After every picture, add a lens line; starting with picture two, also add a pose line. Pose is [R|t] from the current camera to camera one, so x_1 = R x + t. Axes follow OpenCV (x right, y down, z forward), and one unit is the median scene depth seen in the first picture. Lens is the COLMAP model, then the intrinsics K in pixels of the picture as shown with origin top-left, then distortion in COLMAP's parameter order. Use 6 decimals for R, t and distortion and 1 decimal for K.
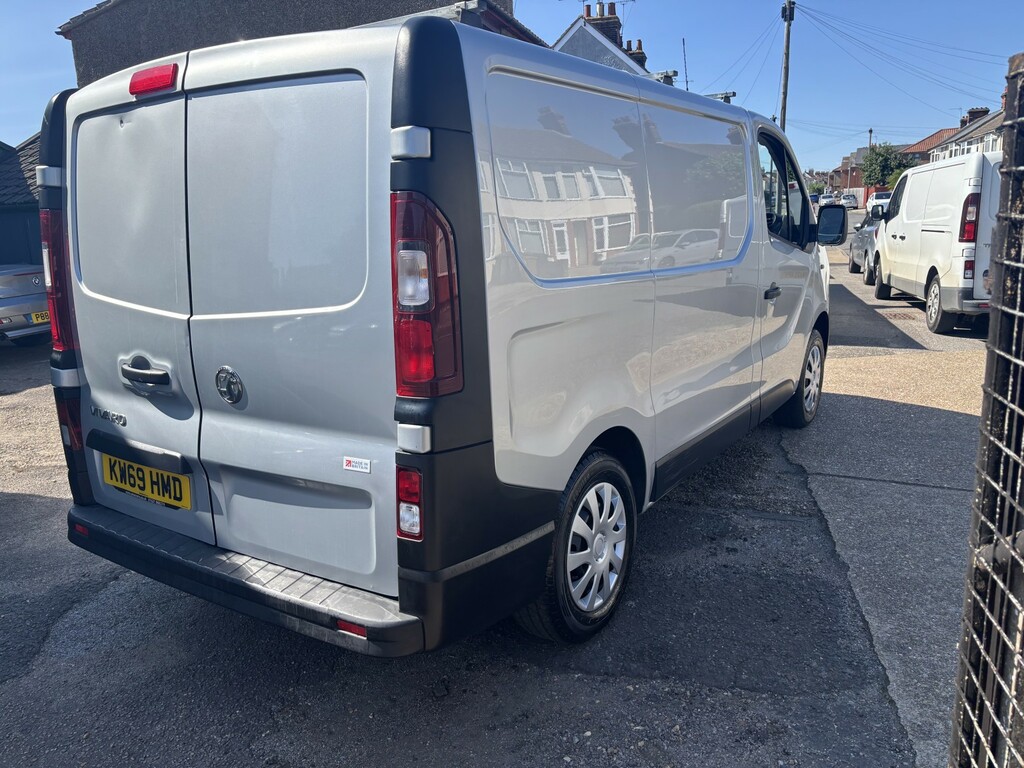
lens RADIAL K [[782.2, 0, 512.0], [0, 782.2, 384.0], [0, 0, 1]] dist [0.067729, -0.093248]
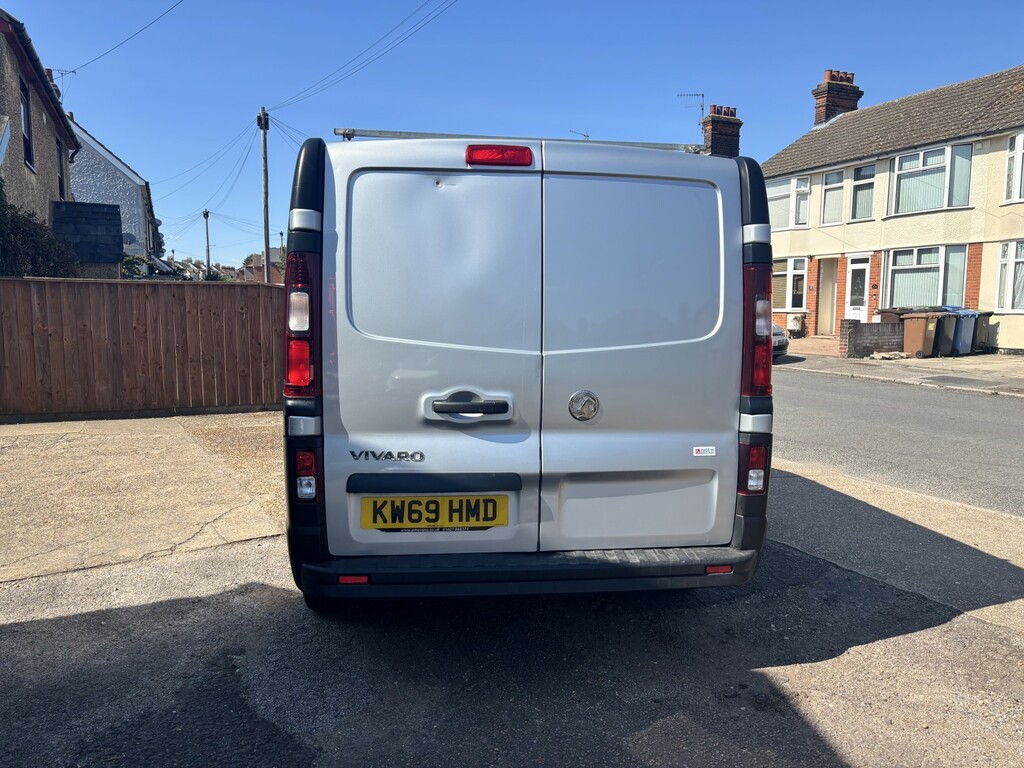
lens RADIAL K [[782.2, 0, 512.0], [0, 782.2, 384.0], [0, 0, 1]] dist [0.067729, -0.093248]
pose [[0.742158, -0.026814, 0.669689, -1.123229], [0.103756, 0.991750, -0.075275, 0.043076], [-0.662146, 0.125350, 0.738817, 0.140559]]
